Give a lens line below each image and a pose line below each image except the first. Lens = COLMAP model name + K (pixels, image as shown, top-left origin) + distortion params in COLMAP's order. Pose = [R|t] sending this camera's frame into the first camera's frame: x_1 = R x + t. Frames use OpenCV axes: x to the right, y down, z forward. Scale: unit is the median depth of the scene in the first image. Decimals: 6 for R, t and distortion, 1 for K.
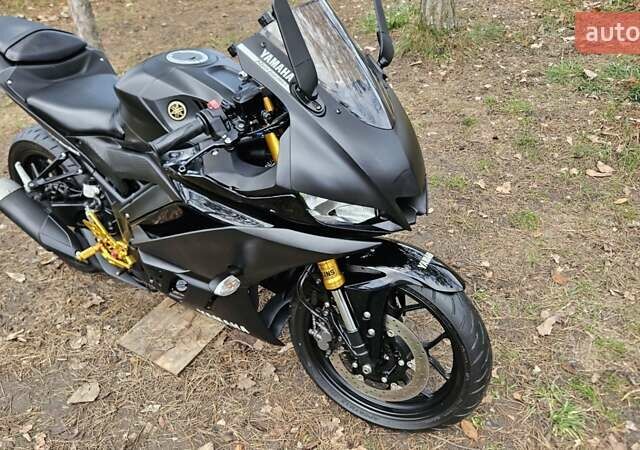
lens RADIAL K [[536.4, 0, 315.4], [0, 536.4, 238.9], [0, 0, 1]] dist [0.077417, -0.080452]
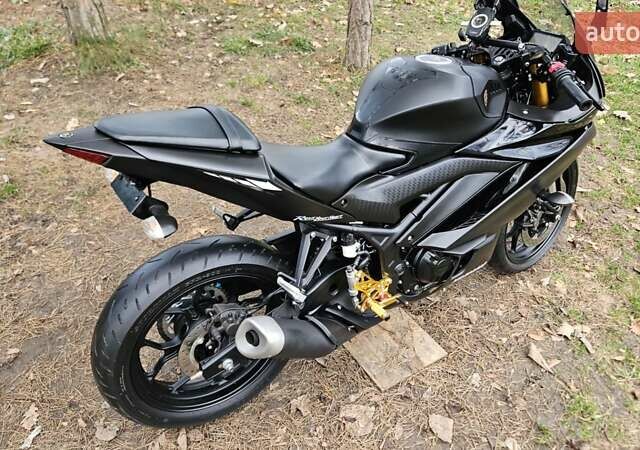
lens RADIAL K [[536.4, 0, 327.0], [0, 536.4, 241.1], [0, 0, 1]] dist [0.077417, -0.080452]
pose [[0.388964, -0.507917, 0.768588, -1.118976], [0.497728, 0.817904, 0.288619, -0.382000], [-0.775225, 0.270285, 0.570940, 0.538224]]
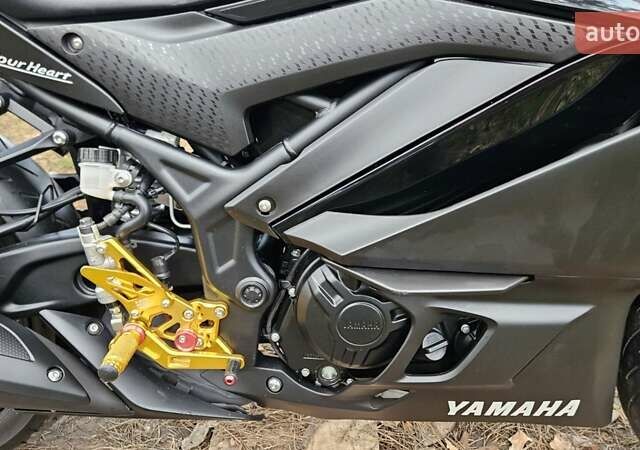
lens RADIAL K [[536.4, 0, 318.9], [0, 536.4, 229.6], [0, 0, 1]] dist [0.077417, -0.080452]
pose [[0.845891, -0.149029, 0.512112, -0.495164], [0.269665, 0.947905, -0.169575, 0.046017], [-0.460162, 0.281541, 0.842013, 0.639980]]
